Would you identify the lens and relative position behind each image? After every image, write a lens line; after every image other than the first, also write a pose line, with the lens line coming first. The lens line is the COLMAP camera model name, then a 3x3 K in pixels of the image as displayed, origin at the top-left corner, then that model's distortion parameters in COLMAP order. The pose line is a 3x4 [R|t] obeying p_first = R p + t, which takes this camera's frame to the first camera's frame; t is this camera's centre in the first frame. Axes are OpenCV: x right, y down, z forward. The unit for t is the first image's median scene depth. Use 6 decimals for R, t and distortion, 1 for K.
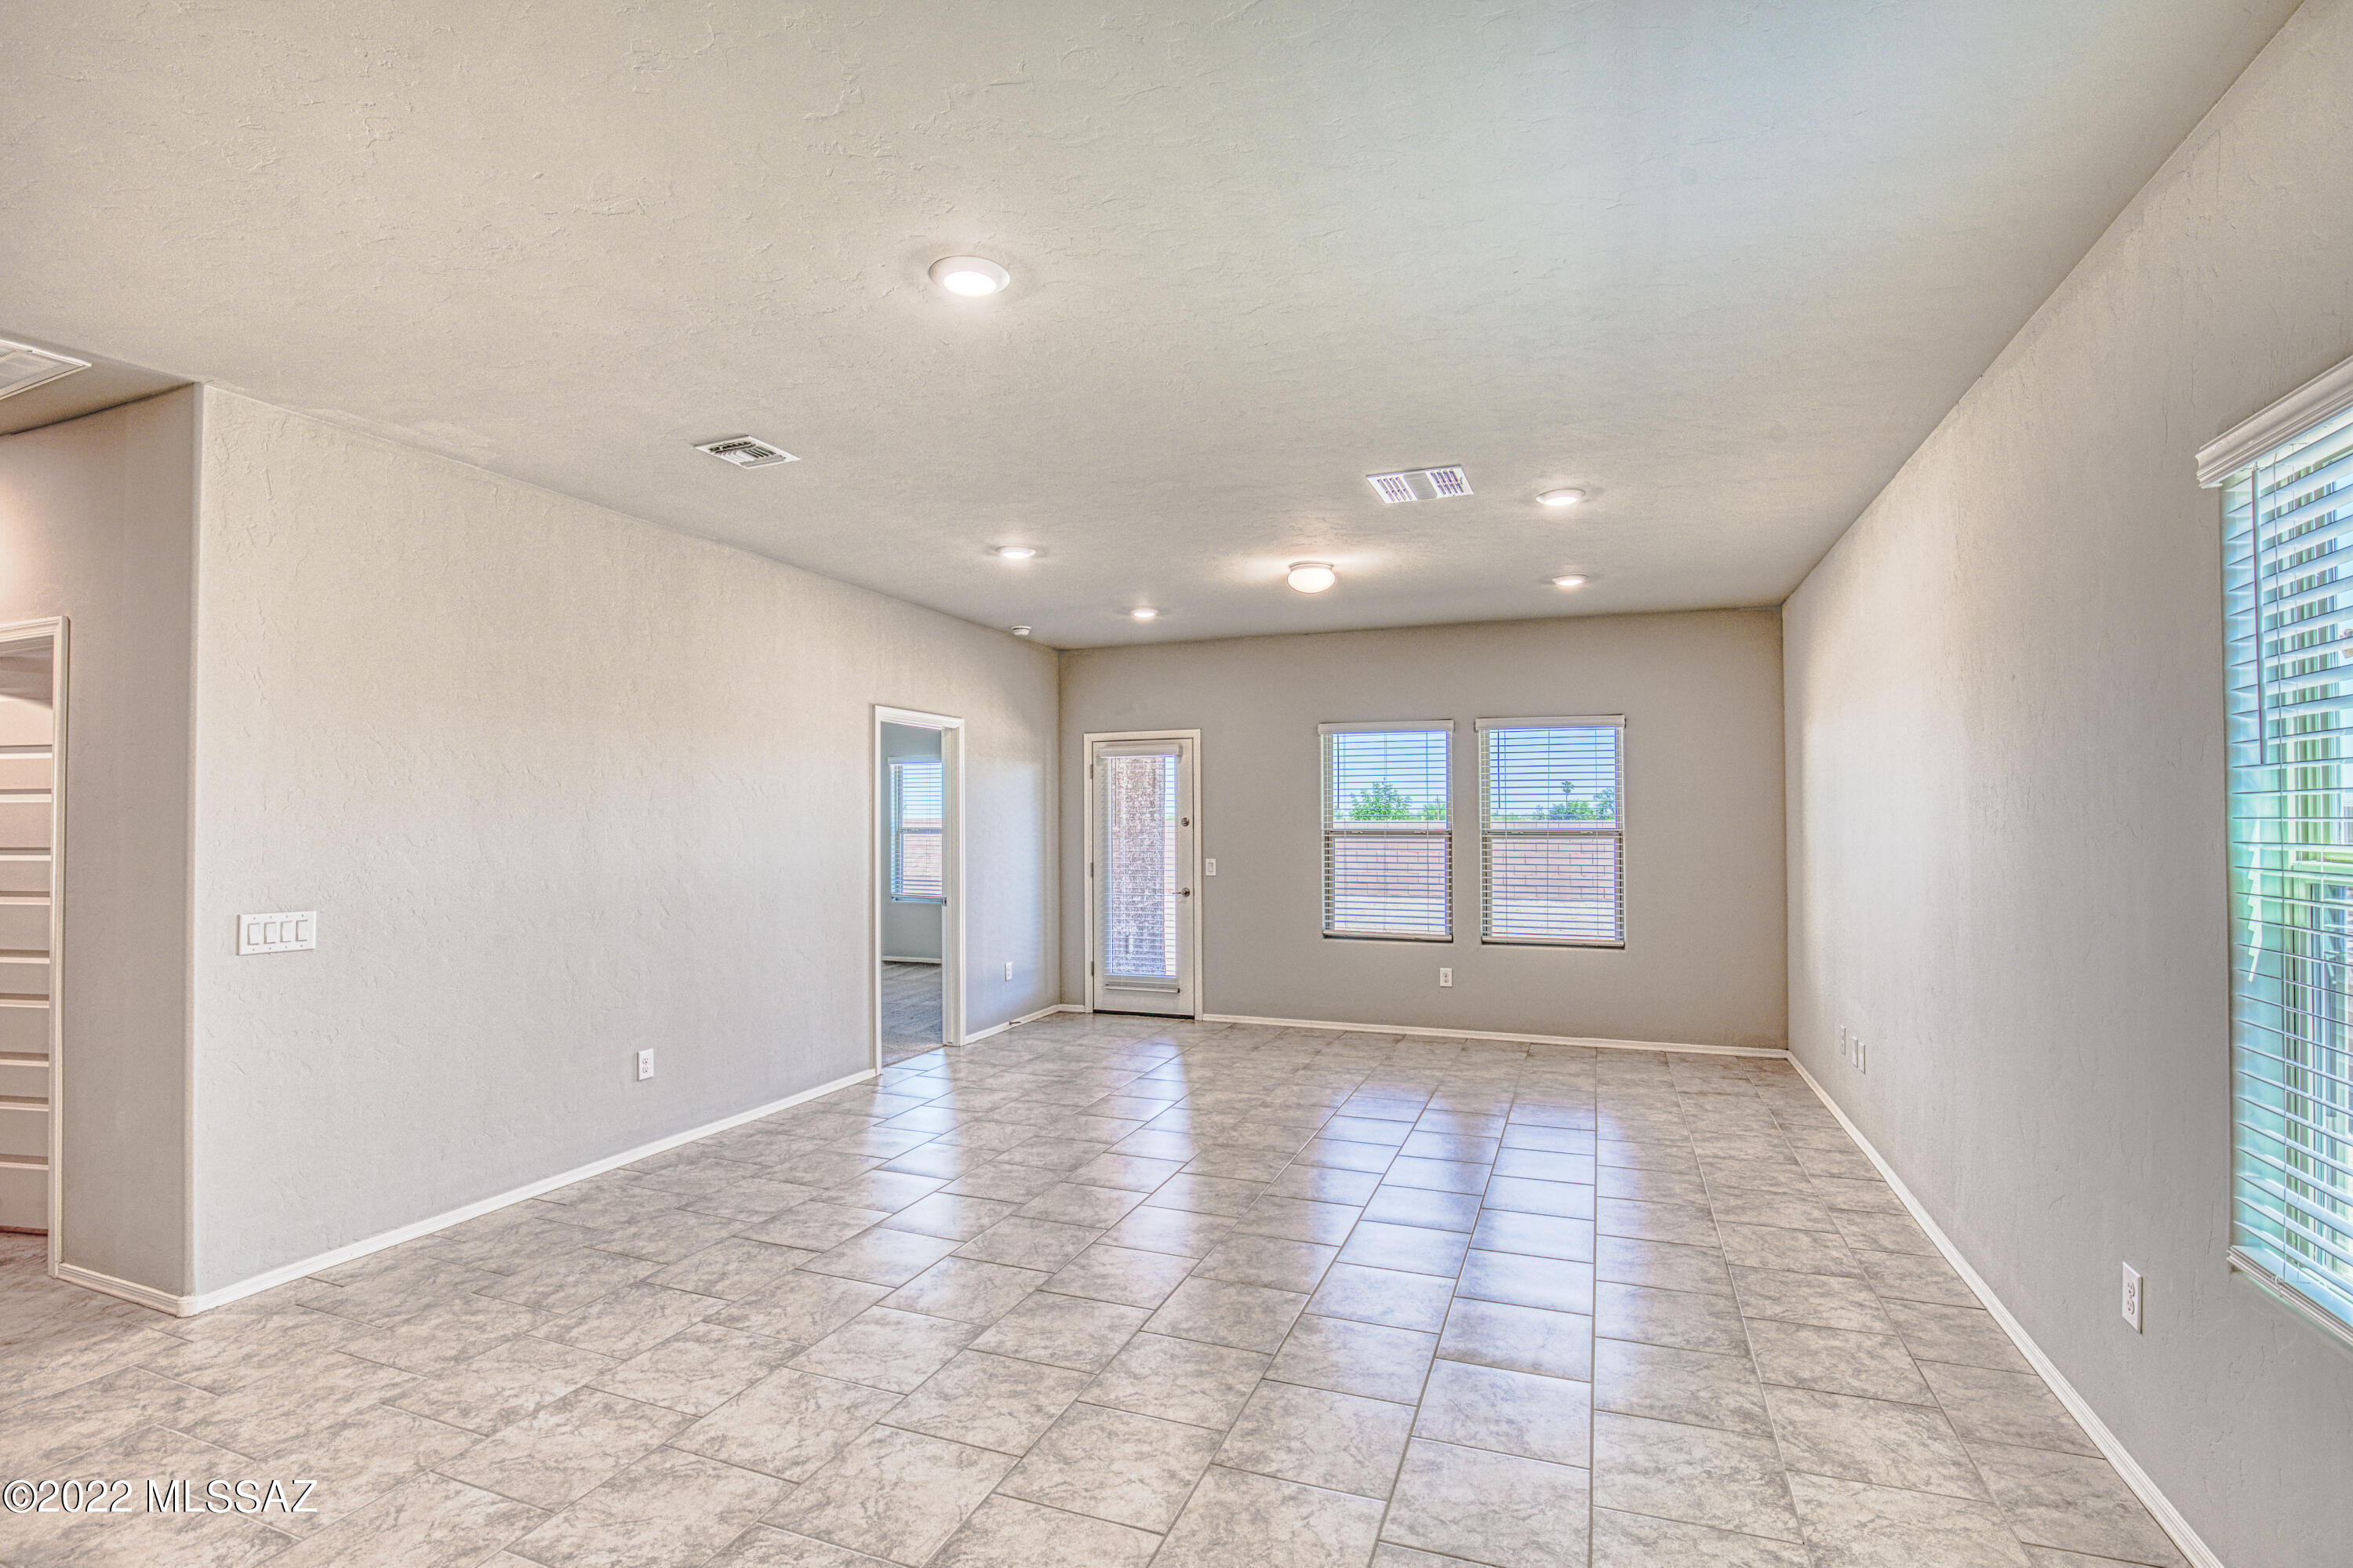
lens RADIAL K [[1093.0, 0, 1171.1], [0, 1093.0, 799.0], [0, 0, 1]] dist [-0.043539, 0.010169]
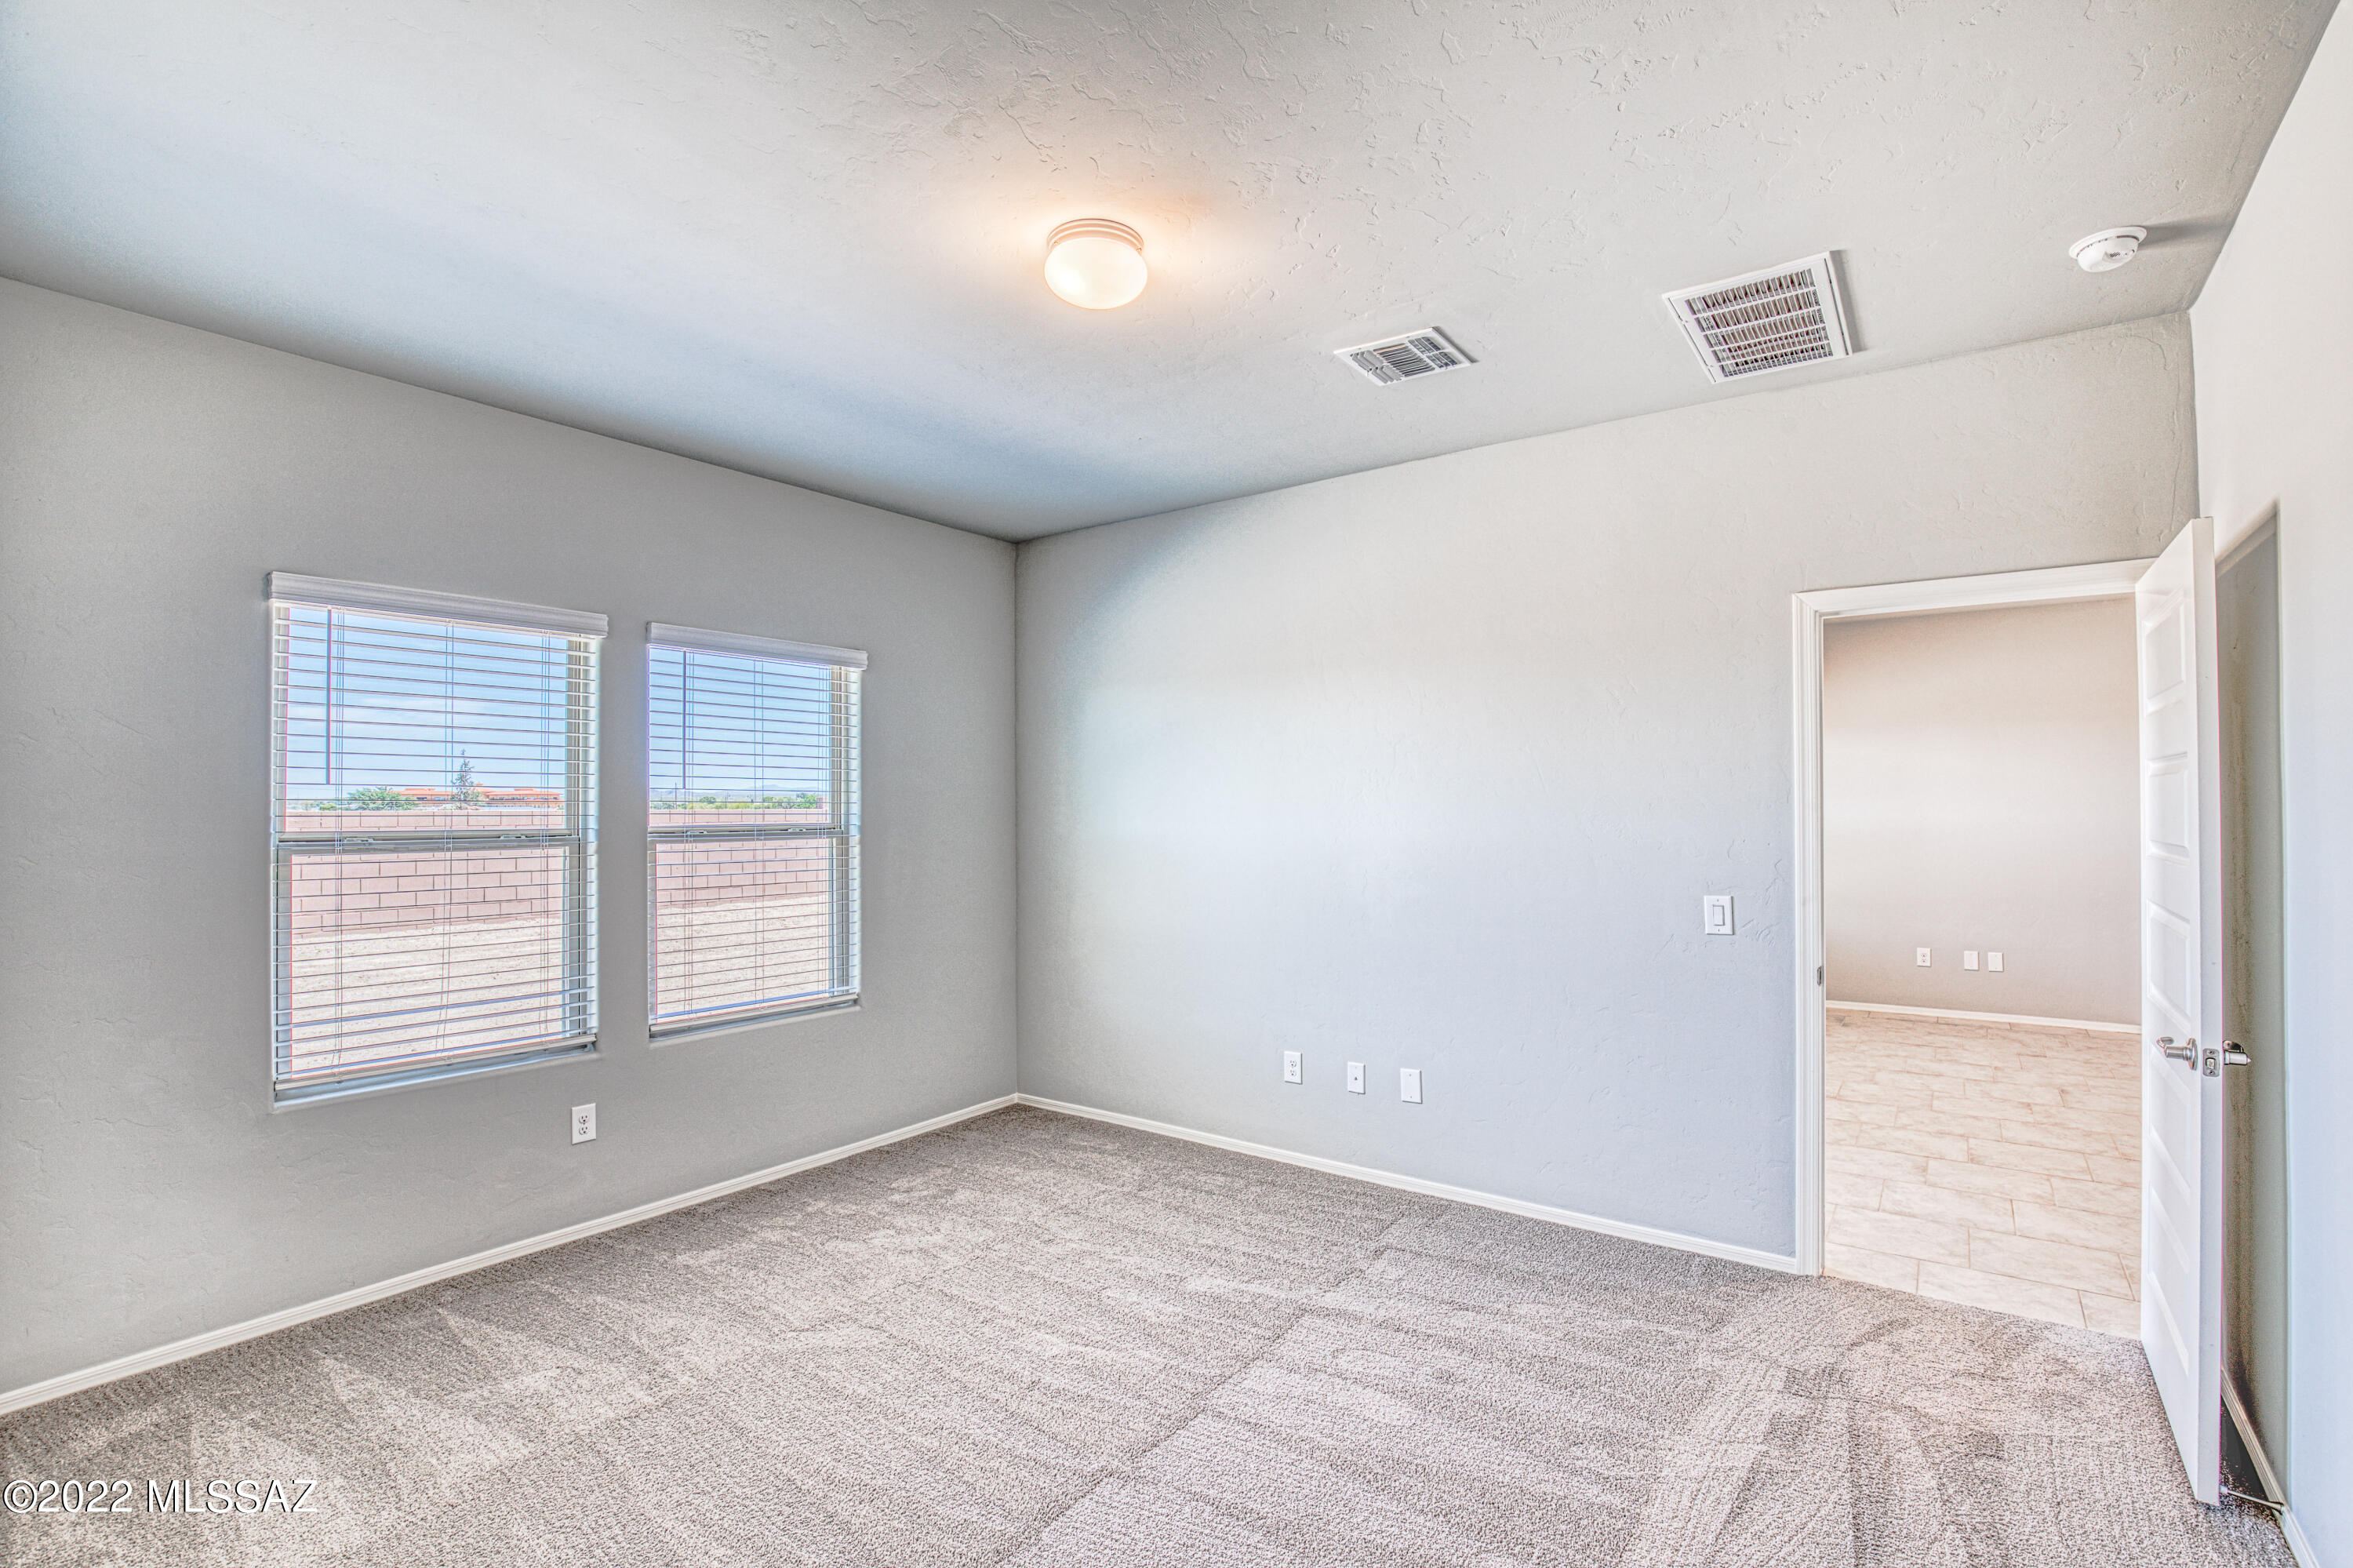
lens RADIAL K [[1072.2, 0, 1196.2], [0, 1072.2, 792.7], [0, 0, 1]] dist [-0.037727, 0.007098]
pose [[0.242881, 0.015463, 0.969933, -0.236654], [-0.009449, 0.999863, -0.013575, 0.024133], [-0.970010, -0.005868, 0.242994, 0.961466]]
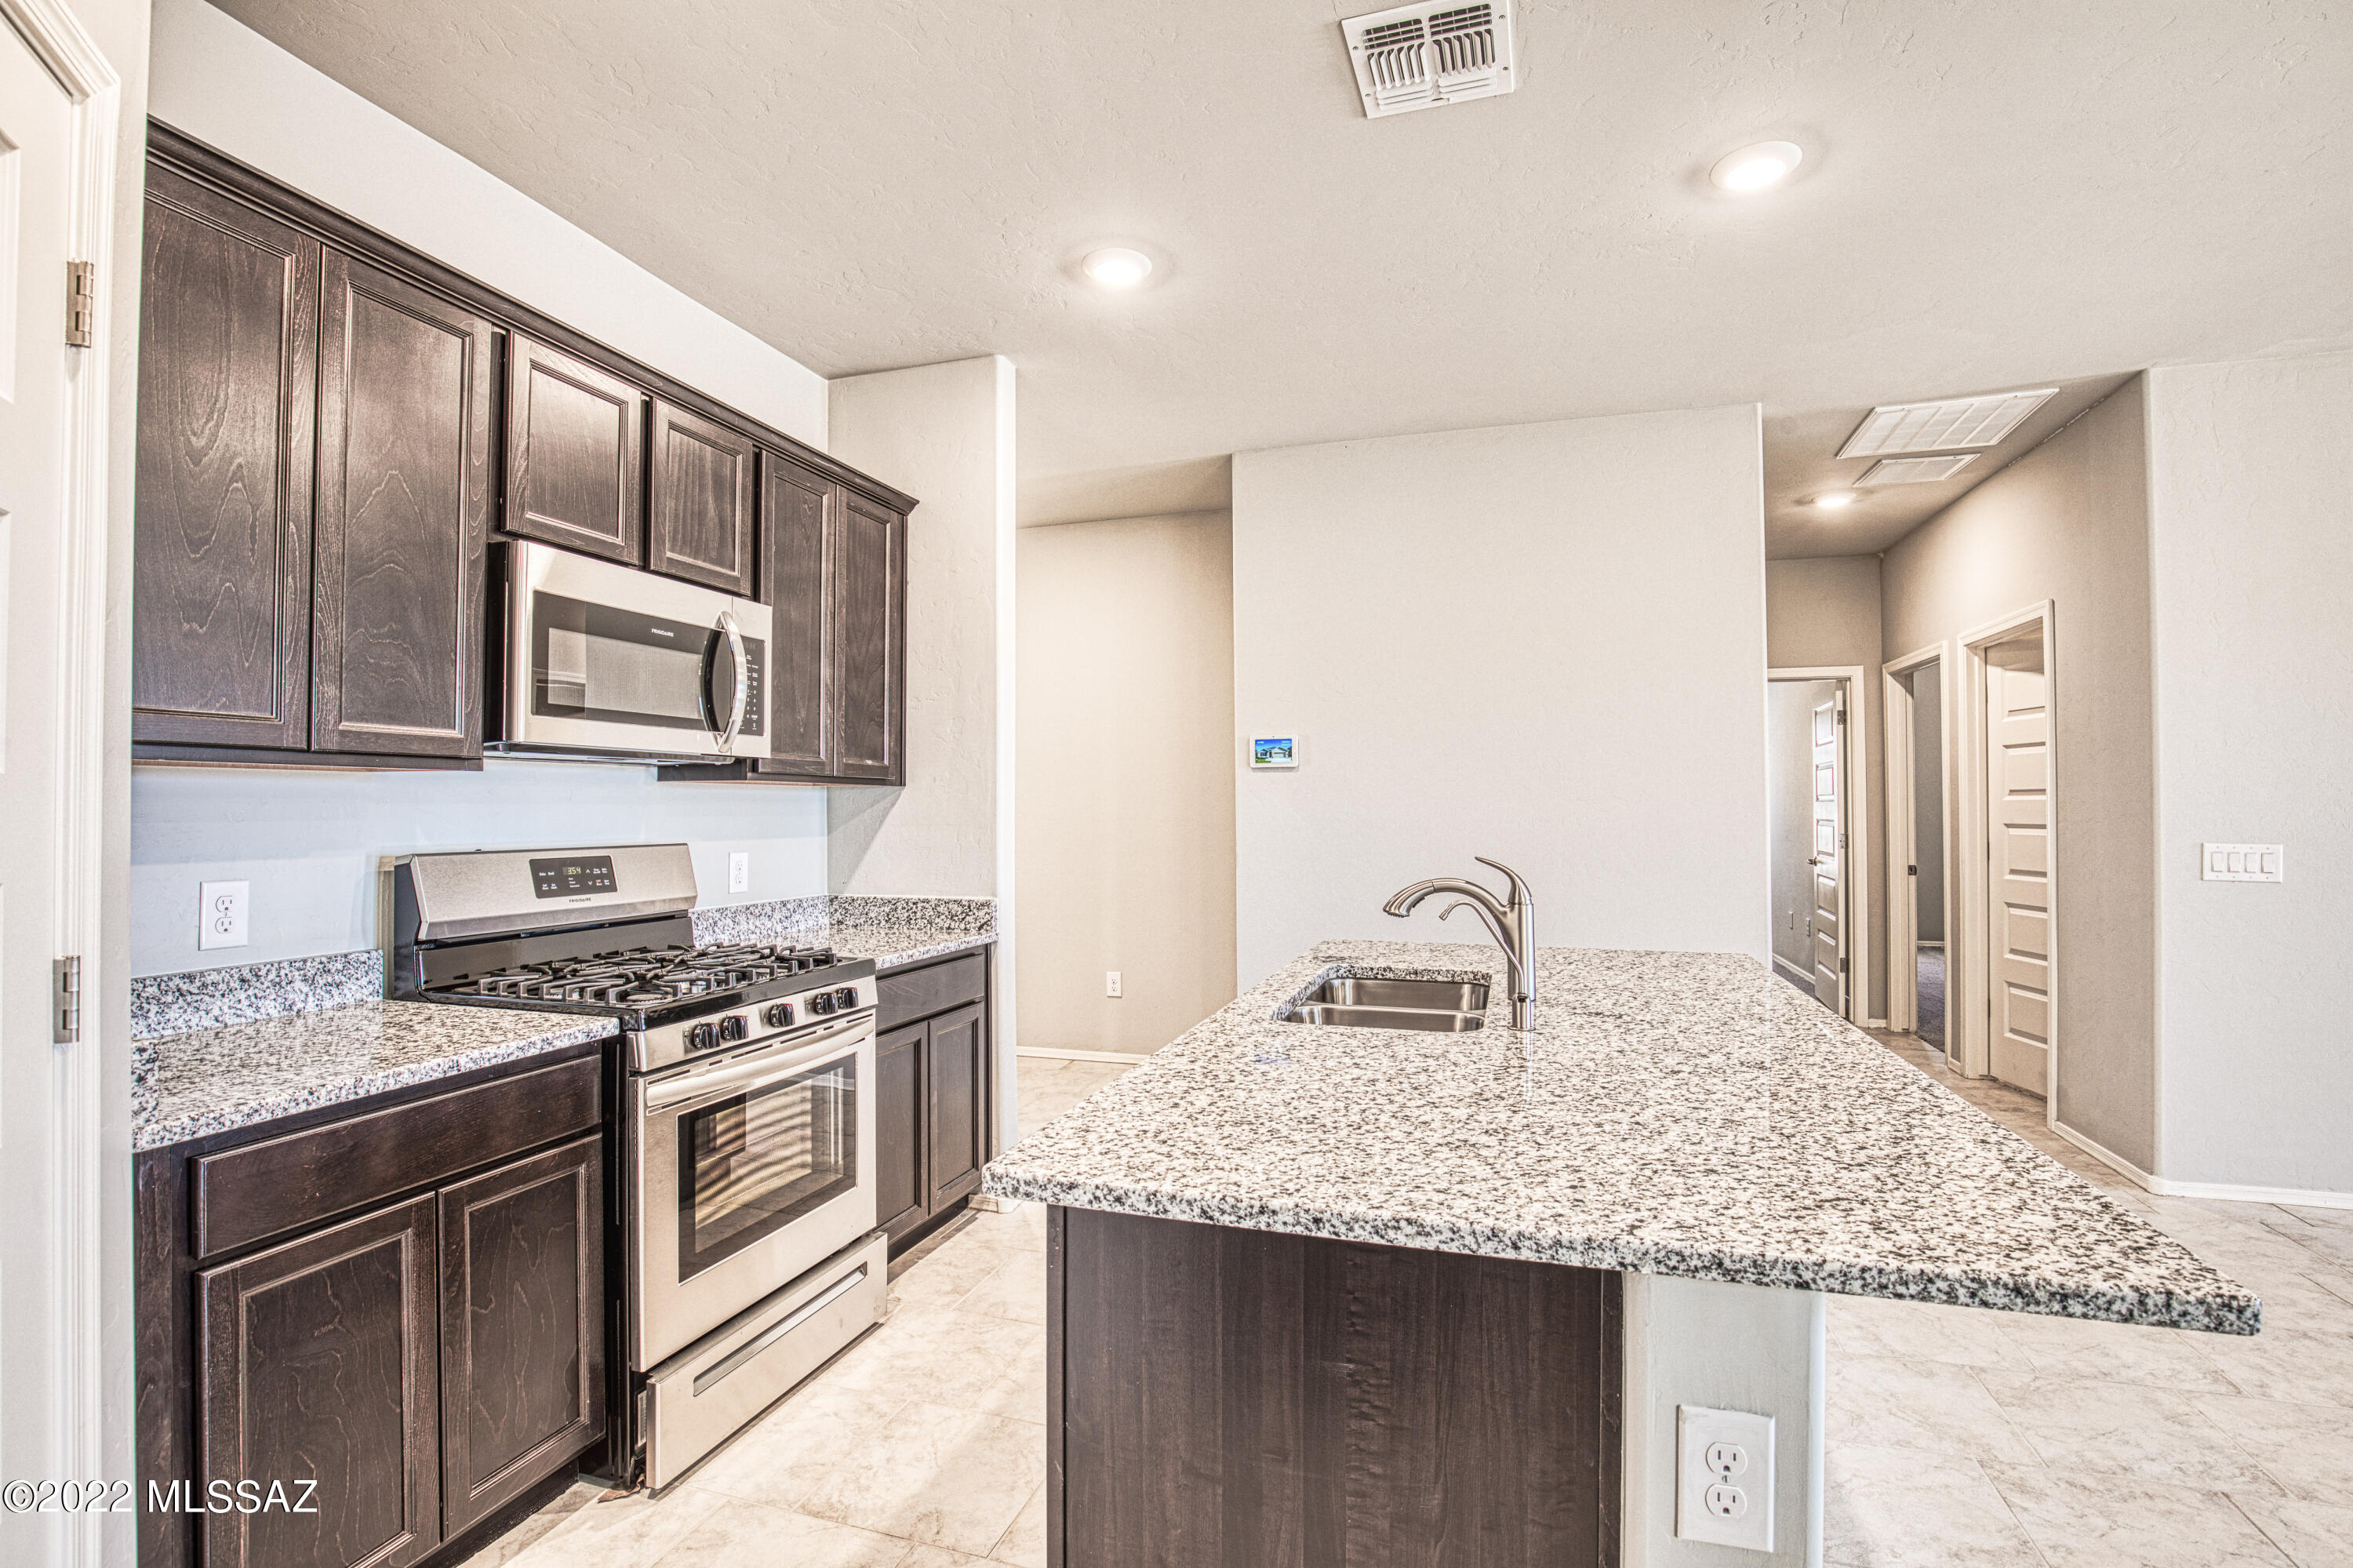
lens RADIAL K [[1072.2, 0, 1196.2], [0, 1072.2, 792.7], [0, 0, 1]] dist [-0.037727, 0.007098]
pose [[0.073522, -0.012288, -0.997218, 0.071924], [0.019144, 0.999757, -0.010908, 0.033993], [0.997110, -0.018289, 0.073740, -0.067583]]
